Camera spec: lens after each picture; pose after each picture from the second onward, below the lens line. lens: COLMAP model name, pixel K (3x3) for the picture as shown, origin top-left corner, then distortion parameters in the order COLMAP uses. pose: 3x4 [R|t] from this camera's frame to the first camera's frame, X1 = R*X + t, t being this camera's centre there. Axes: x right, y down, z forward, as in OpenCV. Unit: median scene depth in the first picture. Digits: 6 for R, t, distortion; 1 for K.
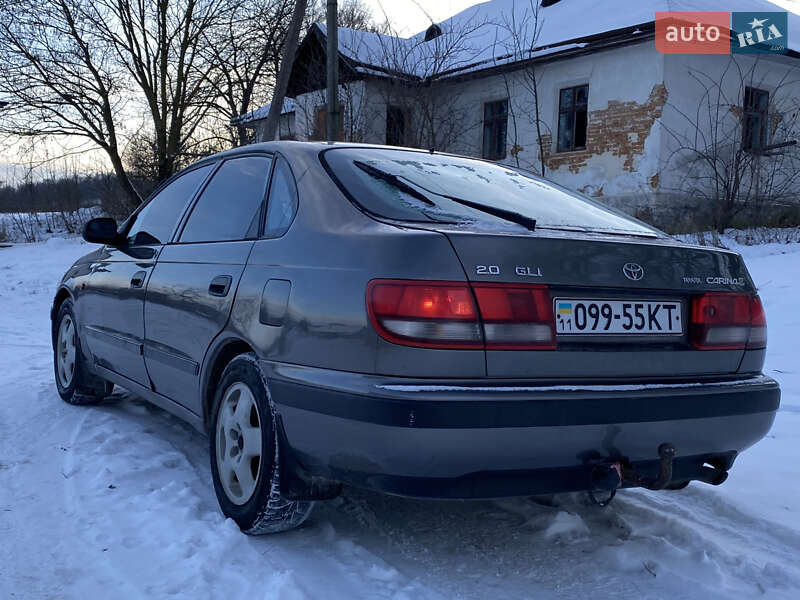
lens RADIAL K [[928.2, 0, 401.1], [0, 928.2, 319.5], [0, 0, 1]] dist [0.164417, -0.490365]
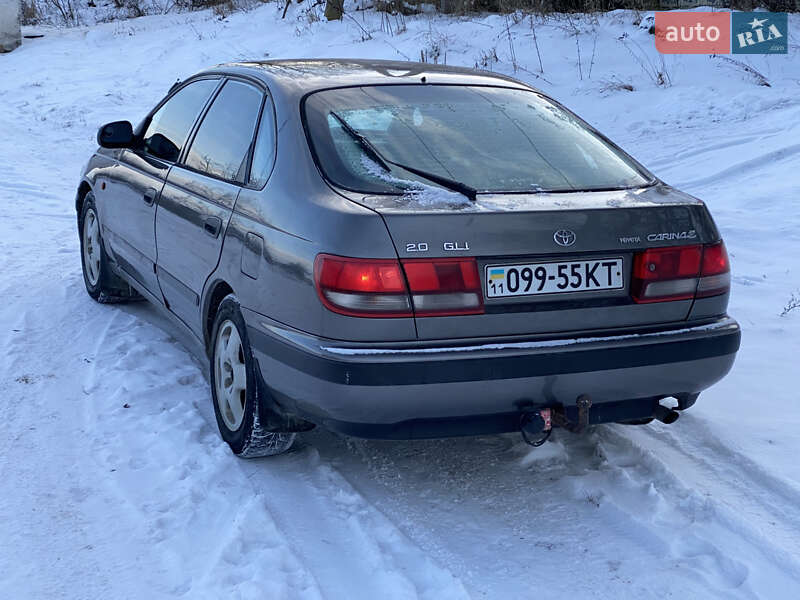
lens RADIAL K [[1291.2, 0, 400.0], [0, 1291.2, 300.0], [0, 0, 1]] dist [0.152547, -0.037185]
pose [[0.990783, 0.007977, -0.135226, 0.236118], [0.011866, 0.989317, 0.145296, -0.180738], [0.134940, -0.145561, 0.980104, -0.463792]]
